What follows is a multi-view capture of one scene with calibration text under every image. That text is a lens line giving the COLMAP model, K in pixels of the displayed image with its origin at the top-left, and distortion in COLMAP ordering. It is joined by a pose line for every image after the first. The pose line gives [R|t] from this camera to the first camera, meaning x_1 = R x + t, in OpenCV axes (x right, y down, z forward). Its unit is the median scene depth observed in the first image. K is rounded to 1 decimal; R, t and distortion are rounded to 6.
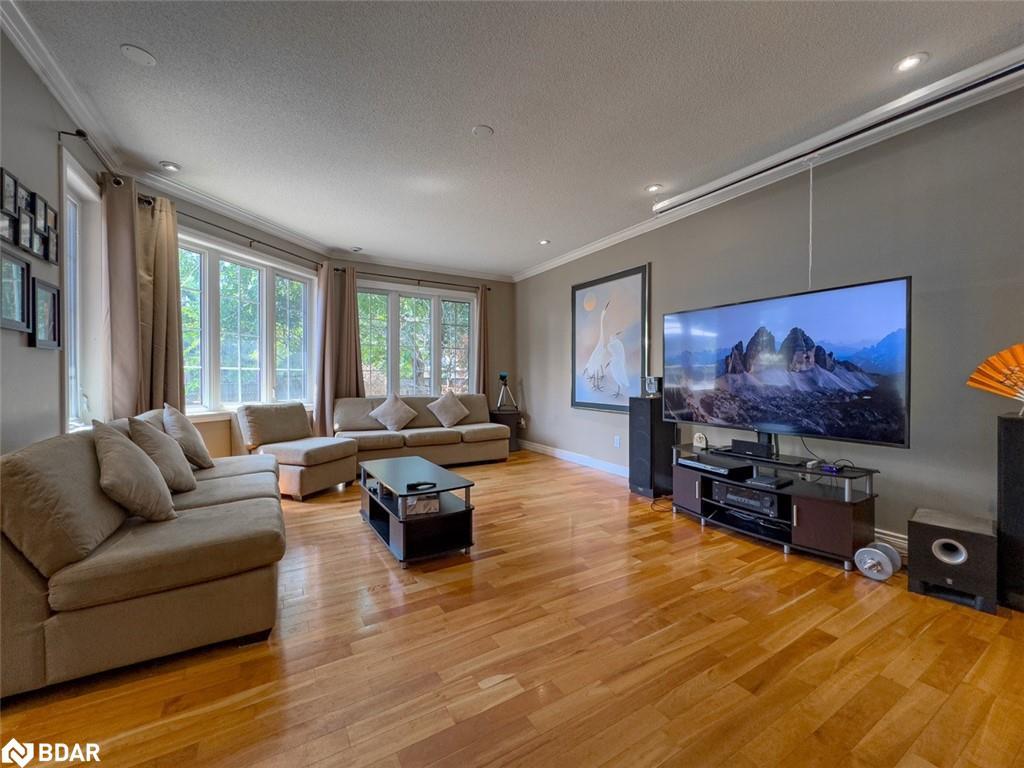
lens RADIAL K [[419.5, 0, 512.0], [0, 419.5, 384.0], [0, 0, 1]] dist [-0.001609, -0.000036]
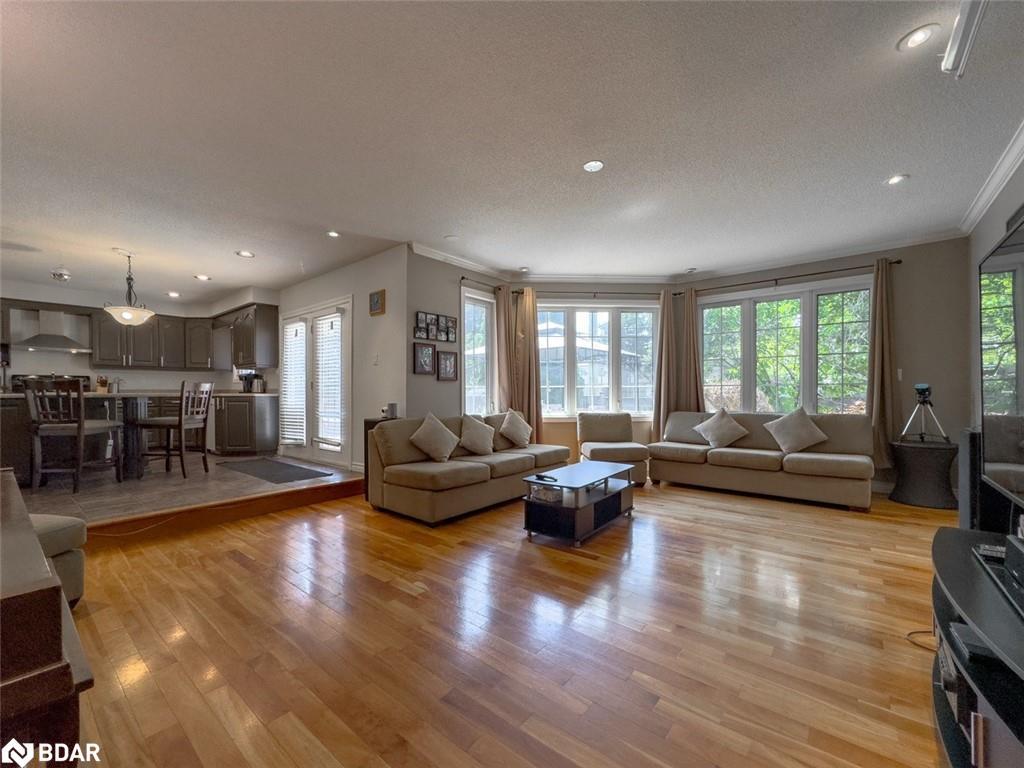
lens RADIAL K [[415.2, 0, 515.1], [0, 415.2, 398.0], [0, 0, 1]] dist [-0.001325, -0.000030]
pose [[0.344437, 0.008452, -0.938772, 0.582789], [-0.010252, 0.999934, 0.005241, -0.003268], [0.938754, 0.007819, 0.344500, 0.298425]]
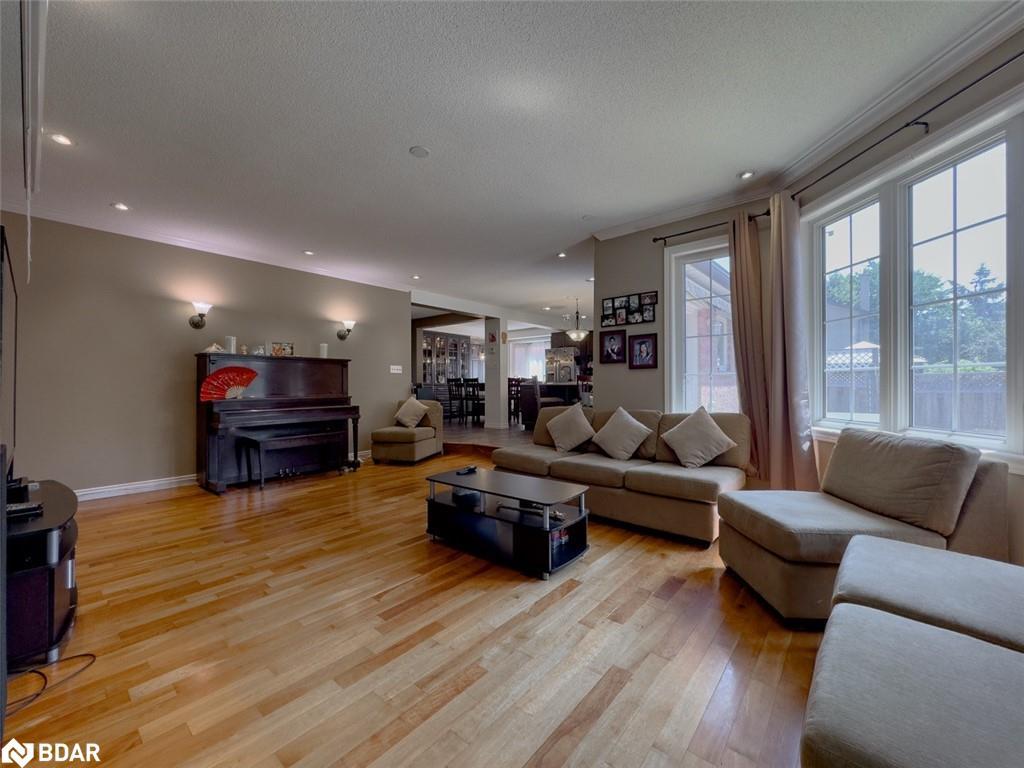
lens RADIAL K [[419.5, 0, 512.0], [0, 419.5, 384.0], [0, 0, 1]] dist [-0.001609, -0.000036]
pose [[-0.947280, 0.004261, -0.320380, 0.032934], [0.000467, 0.999929, 0.011920, -0.018403], [0.320408, 0.011142, -0.947214, 1.393288]]
